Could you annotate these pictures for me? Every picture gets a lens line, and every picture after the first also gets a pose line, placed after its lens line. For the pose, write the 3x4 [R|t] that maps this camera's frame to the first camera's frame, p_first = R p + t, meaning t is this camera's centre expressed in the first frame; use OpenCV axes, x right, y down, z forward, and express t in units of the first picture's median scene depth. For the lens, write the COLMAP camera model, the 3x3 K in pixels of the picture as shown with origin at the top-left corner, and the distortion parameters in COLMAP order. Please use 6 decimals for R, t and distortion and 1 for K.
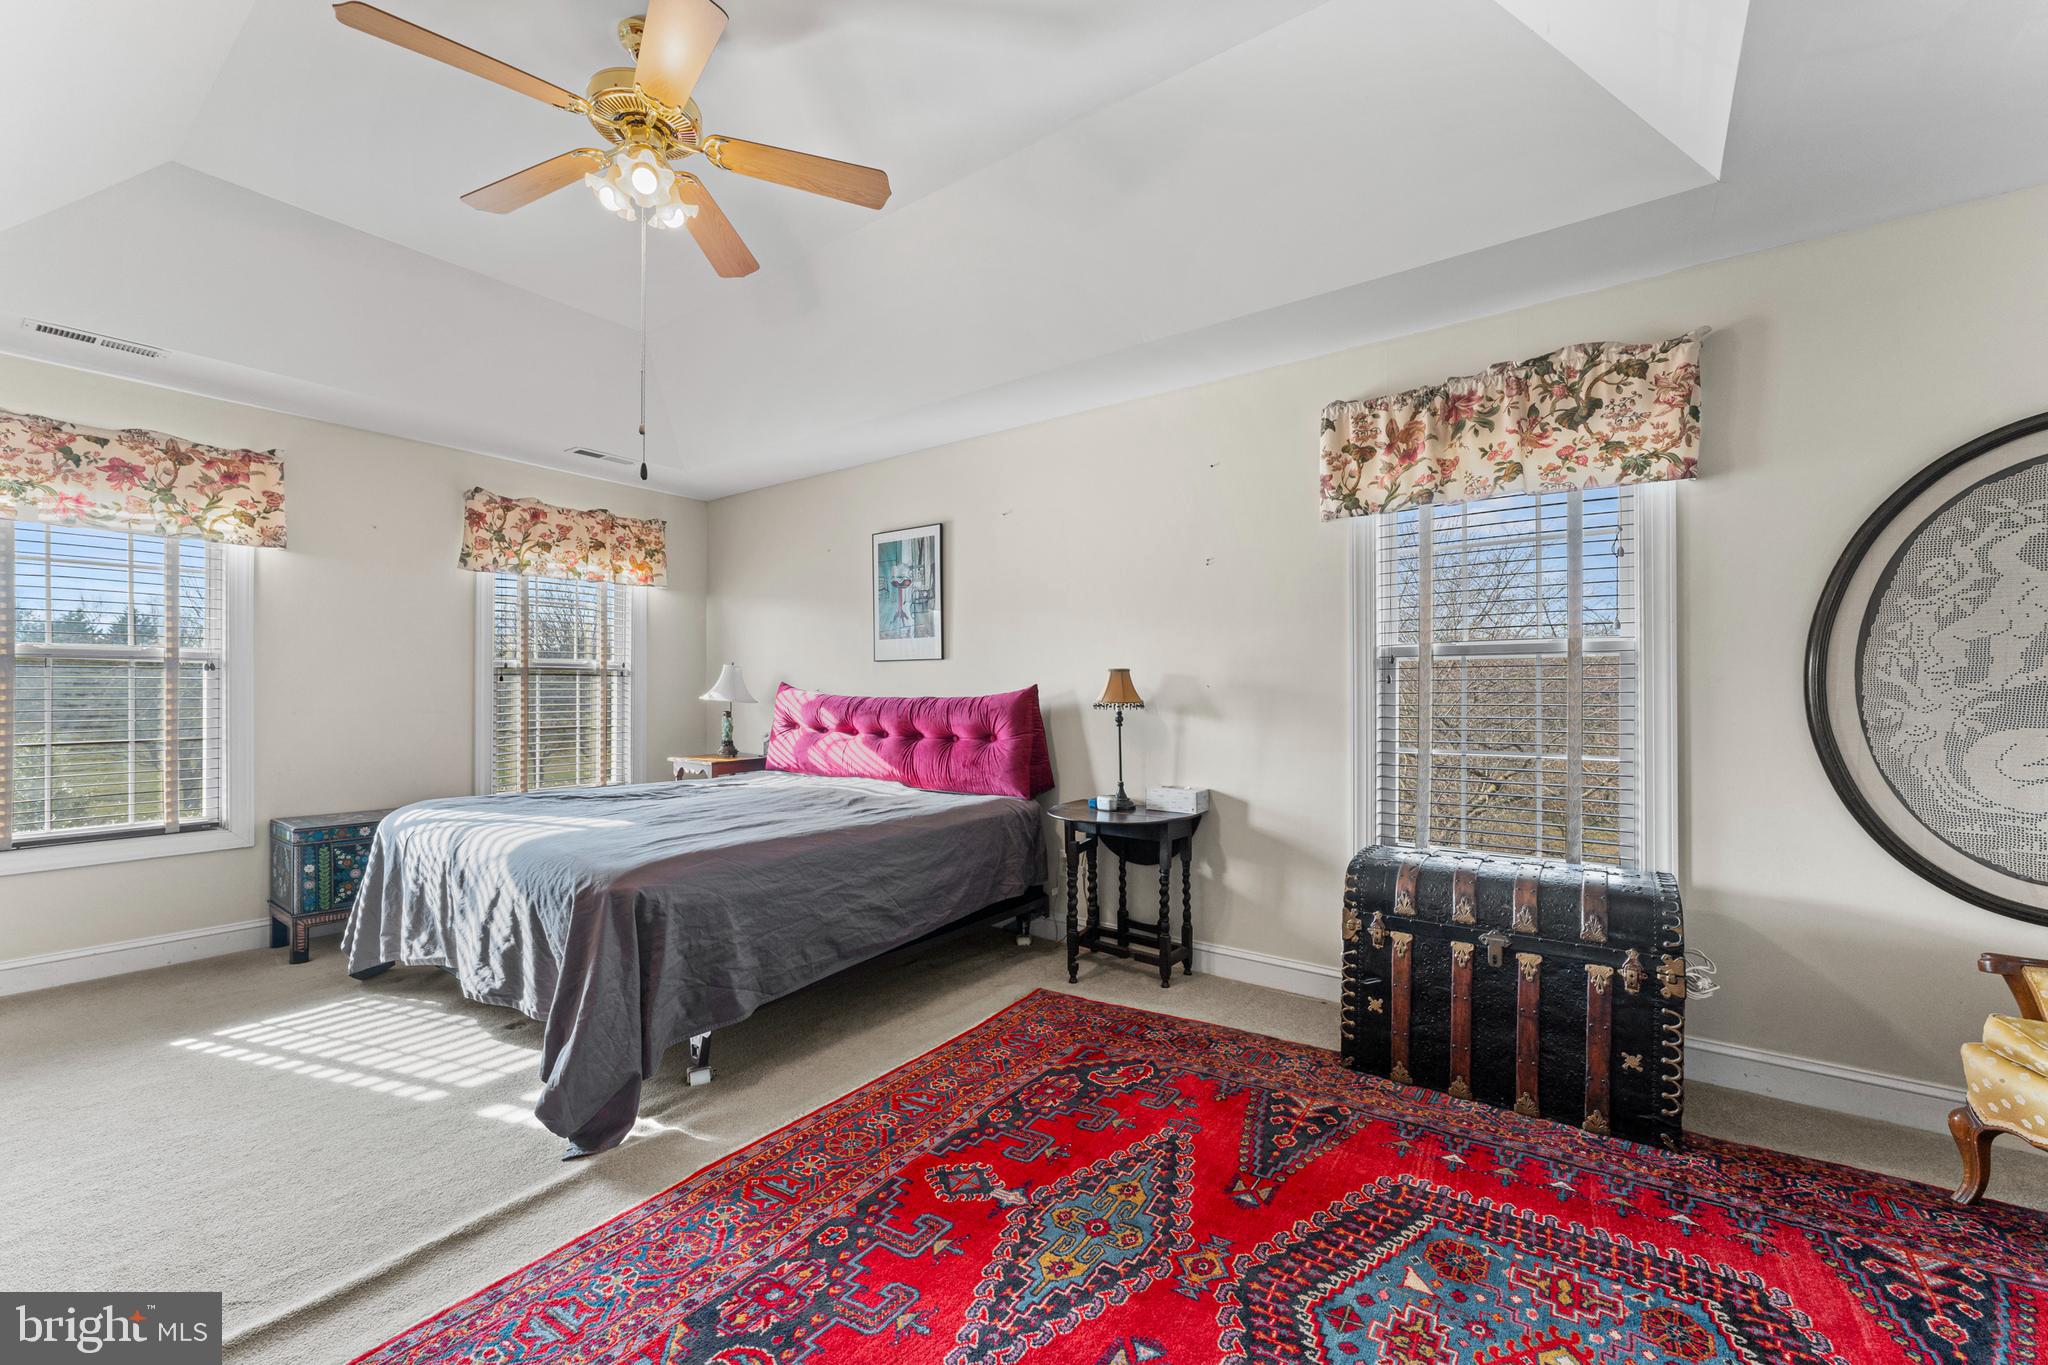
lens RADIAL K [[815.3, 0, 1023.7], [0, 815.3, 688.5], [0, 0, 1]] dist [-0.003183, -0.000339]
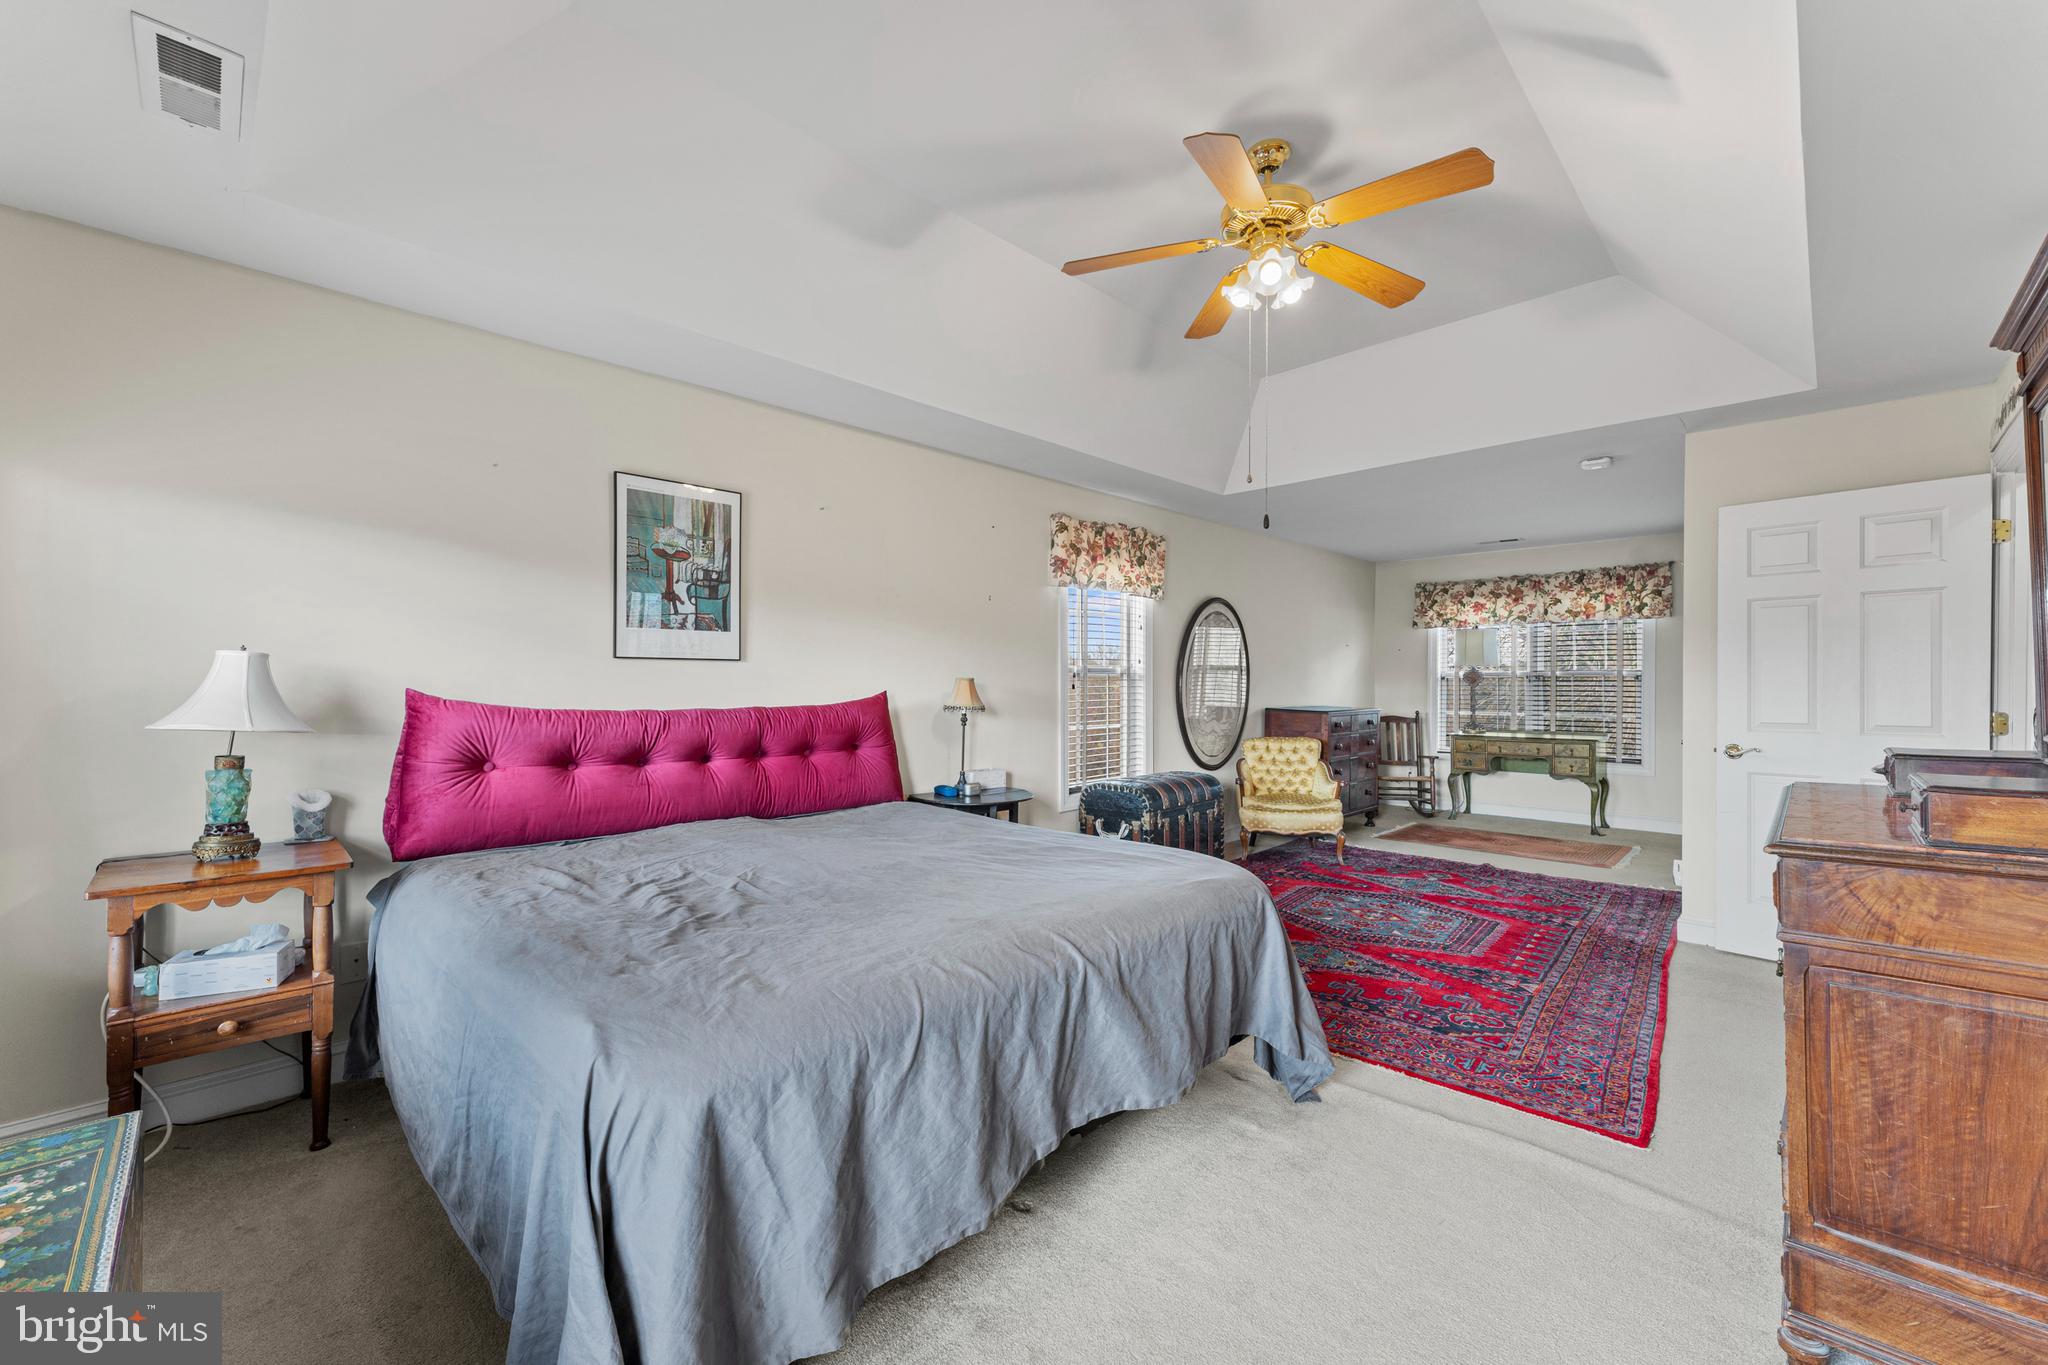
lens RADIAL K [[815.3, 0, 1022.0], [0, 815.3, 678.7], [0, 0, 1]] dist [-0.003183, -0.000339]
pose [[0.144536, 0.001433, 0.989499, -1.285005], [-0.004171, 0.999991, -0.000839, -0.026959], [-0.989491, -0.004006, 0.144540, 0.896707]]
